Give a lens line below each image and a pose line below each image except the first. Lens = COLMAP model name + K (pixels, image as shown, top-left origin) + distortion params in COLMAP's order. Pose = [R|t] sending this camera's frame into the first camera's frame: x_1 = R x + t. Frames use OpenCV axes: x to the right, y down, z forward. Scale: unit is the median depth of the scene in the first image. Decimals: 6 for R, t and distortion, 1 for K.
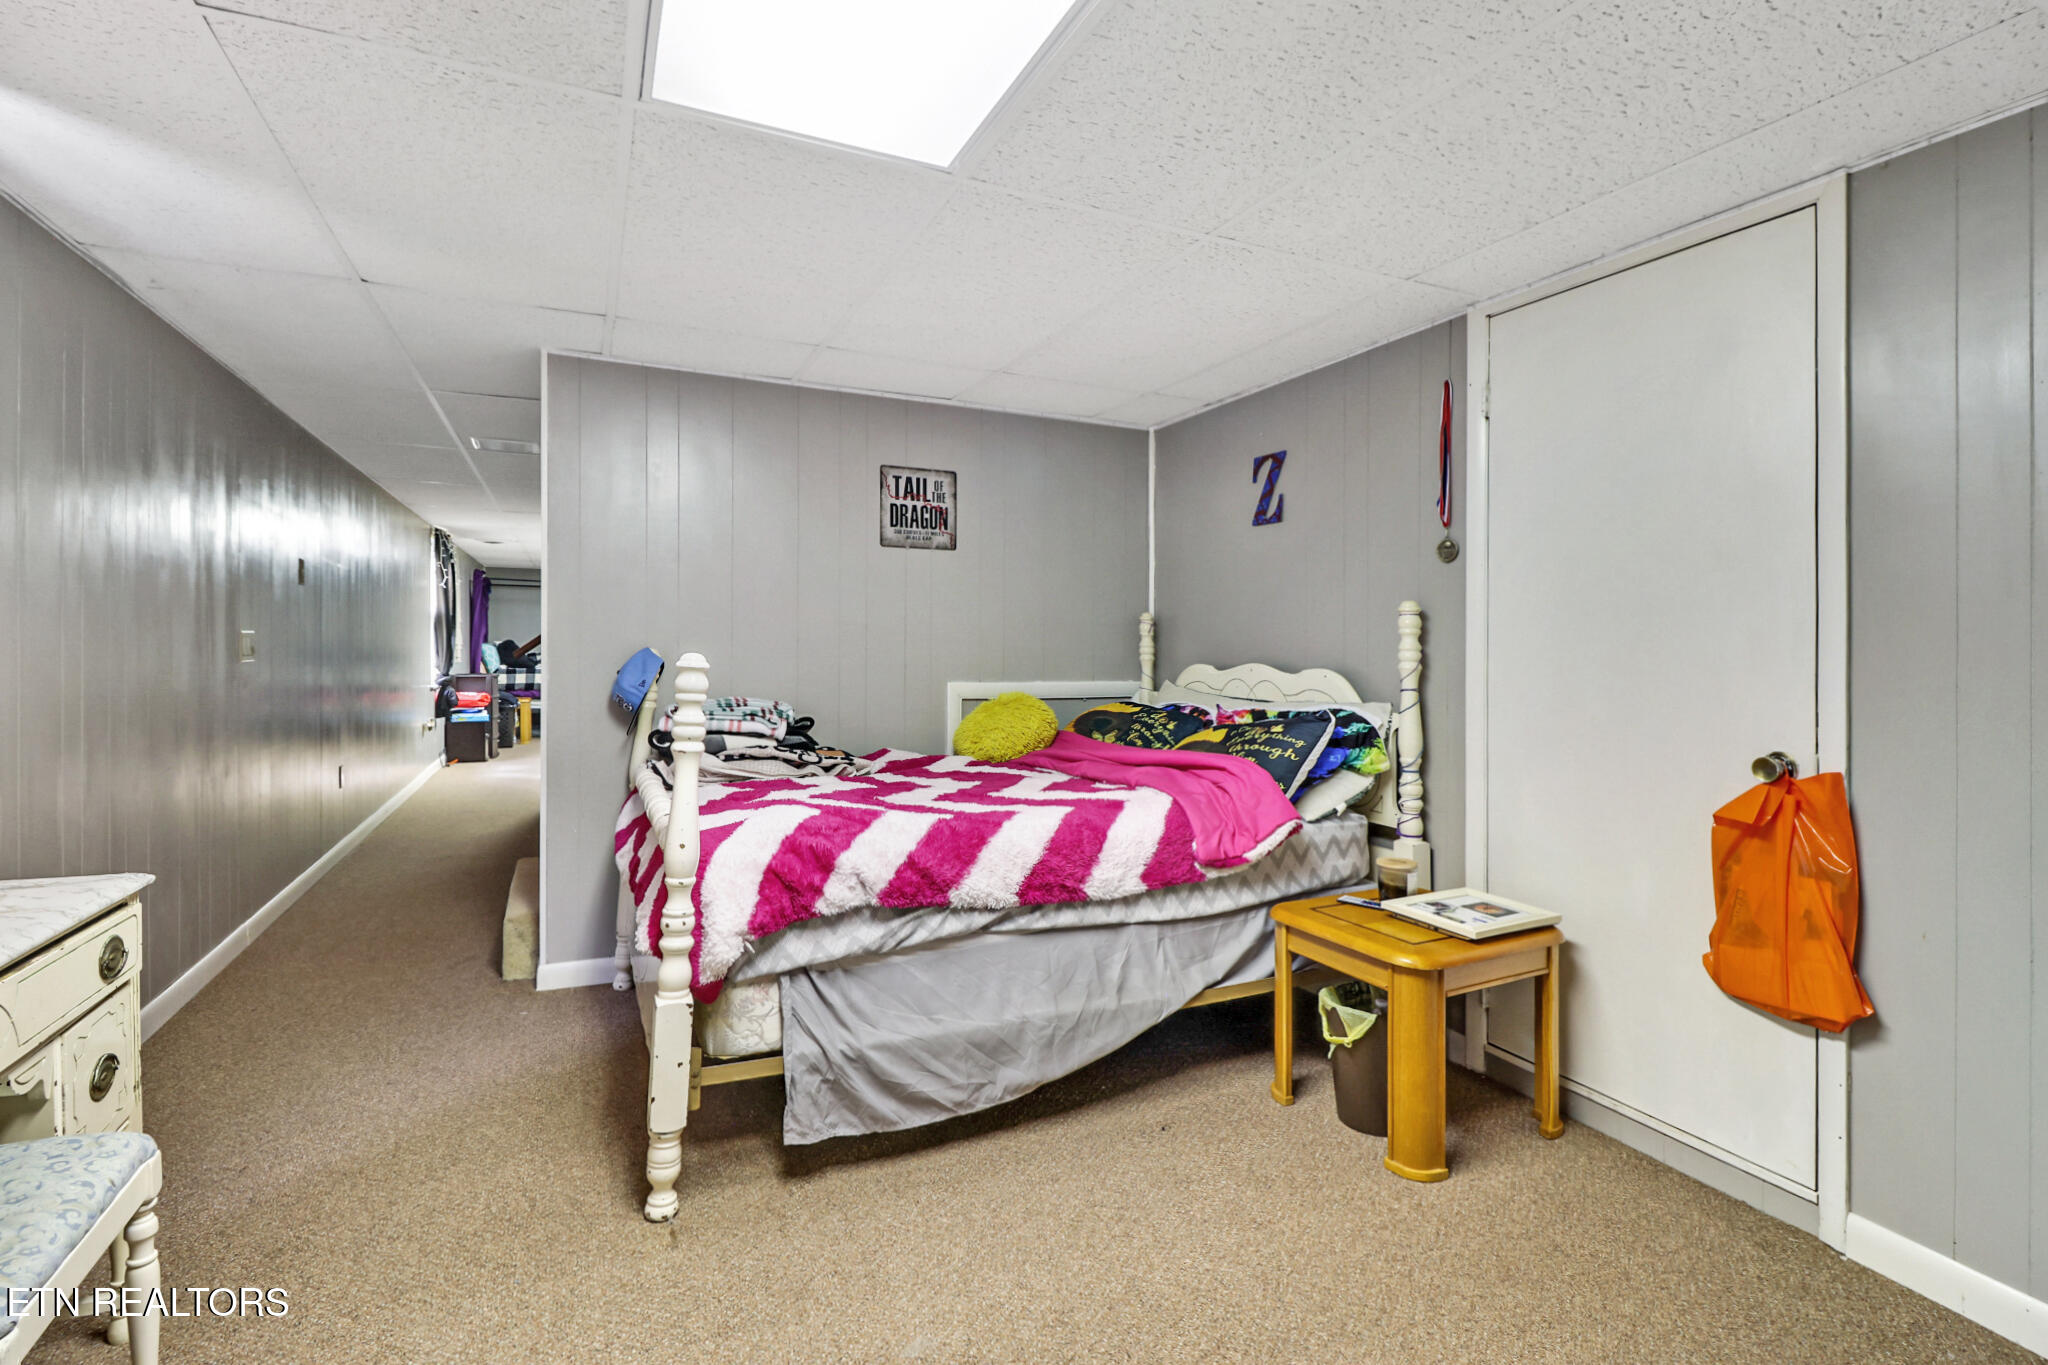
lens RADIAL K [[972.8, 0, 1014.2], [0, 972.8, 668.3], [0, 0, 1]] dist [-0.002177, -0.000341]
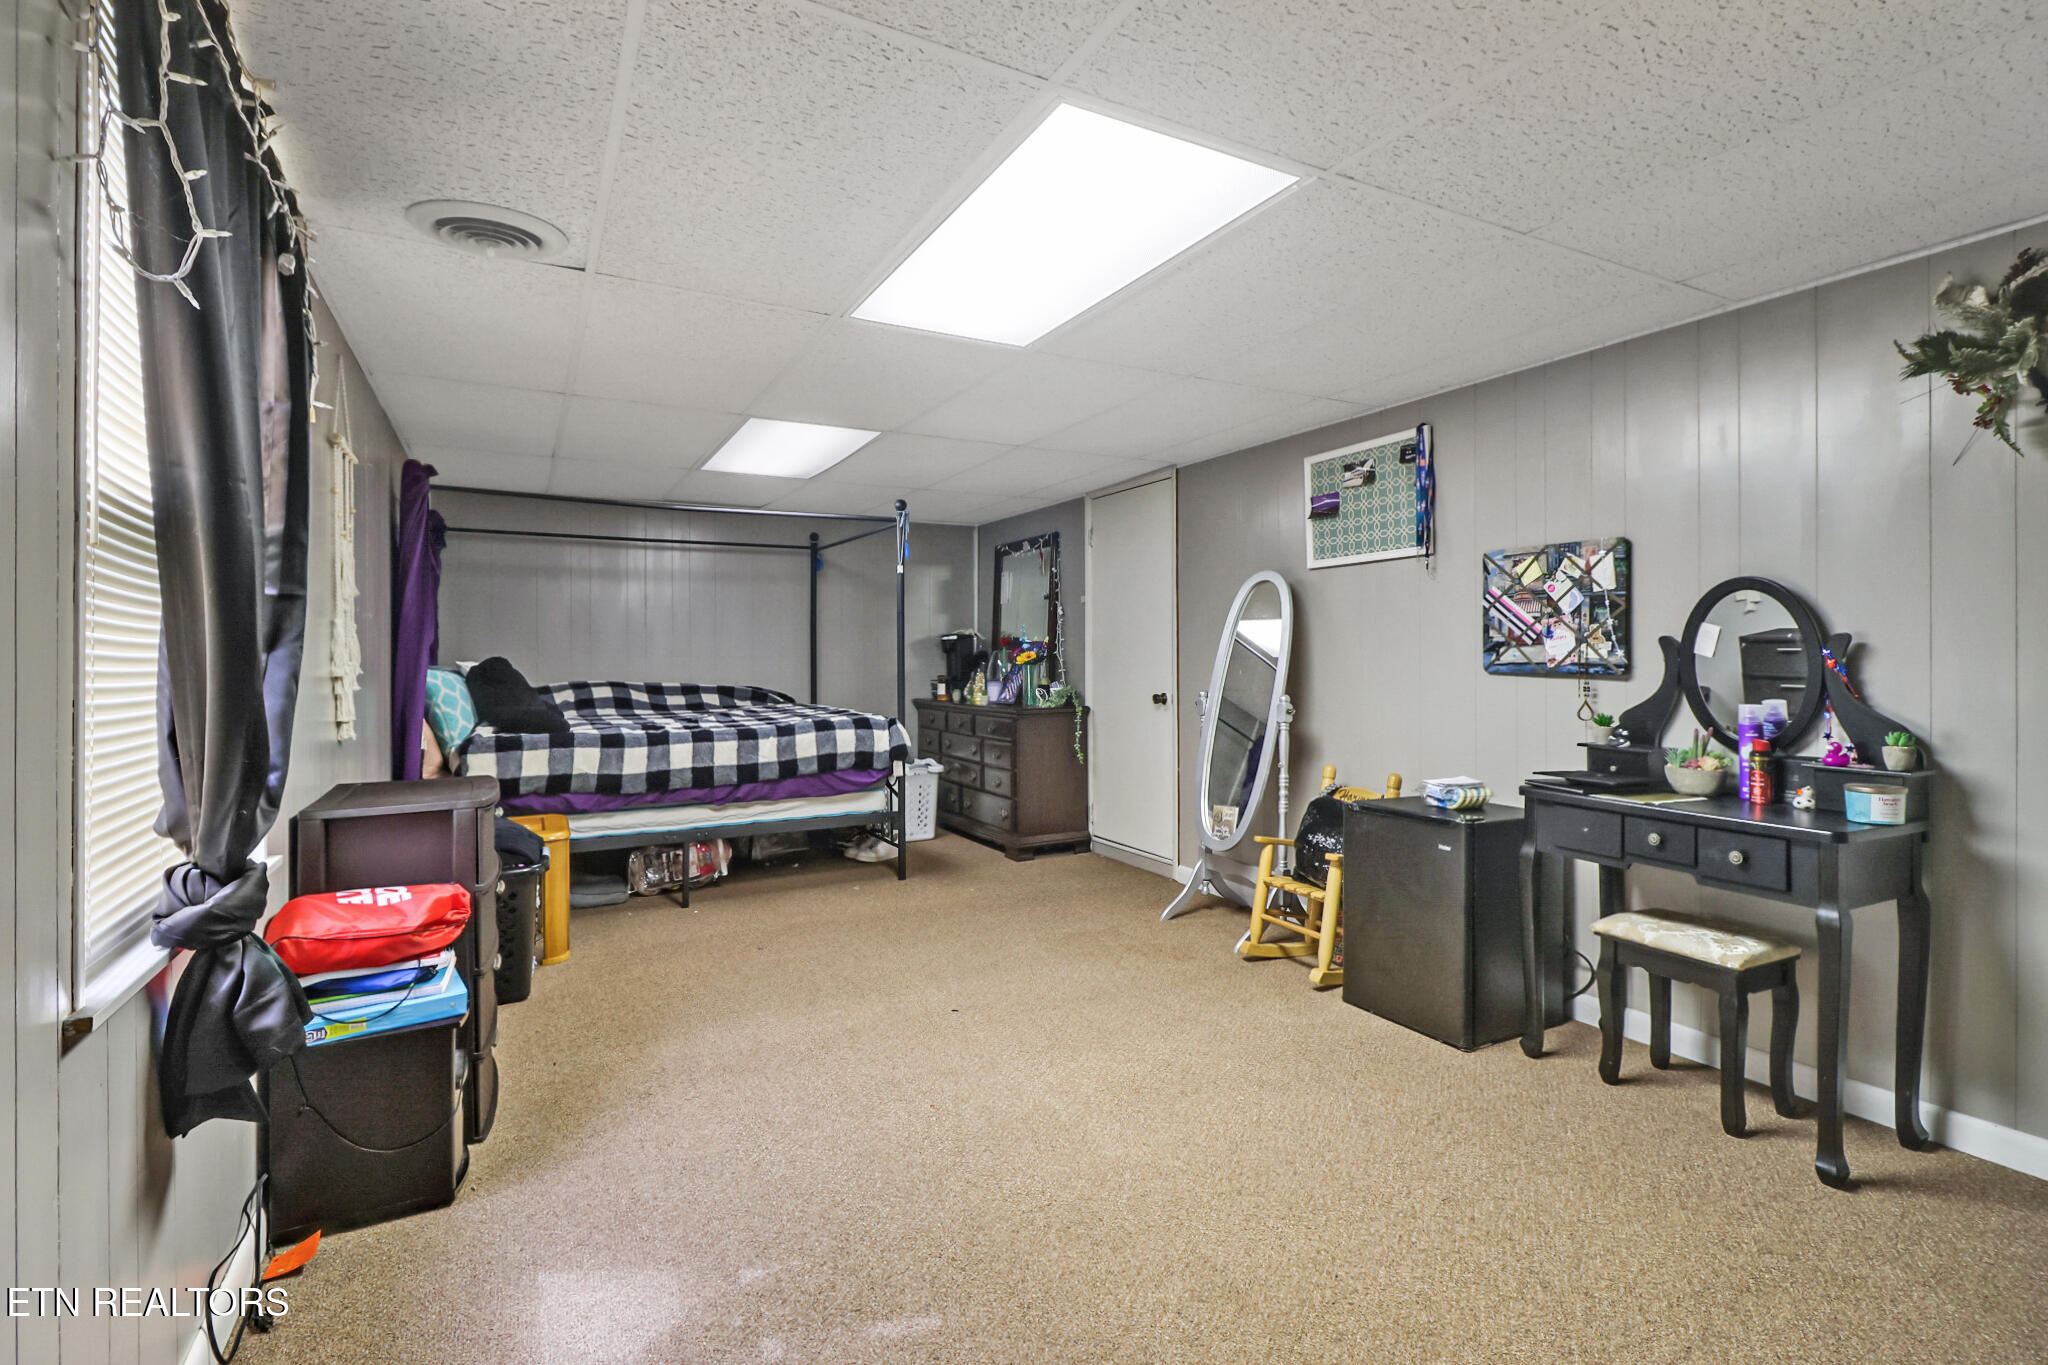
lens RADIAL K [[972.8, 0, 1031.7], [0, 972.8, 681.1], [0, 0, 1]] dist [-0.002177, -0.000341]
pose [[0.997909, -0.001150, 0.064632, -0.343587], [0.001513, 0.999983, -0.005577, -0.018297], [-0.064625, 0.005663, 0.997894, 0.620245]]
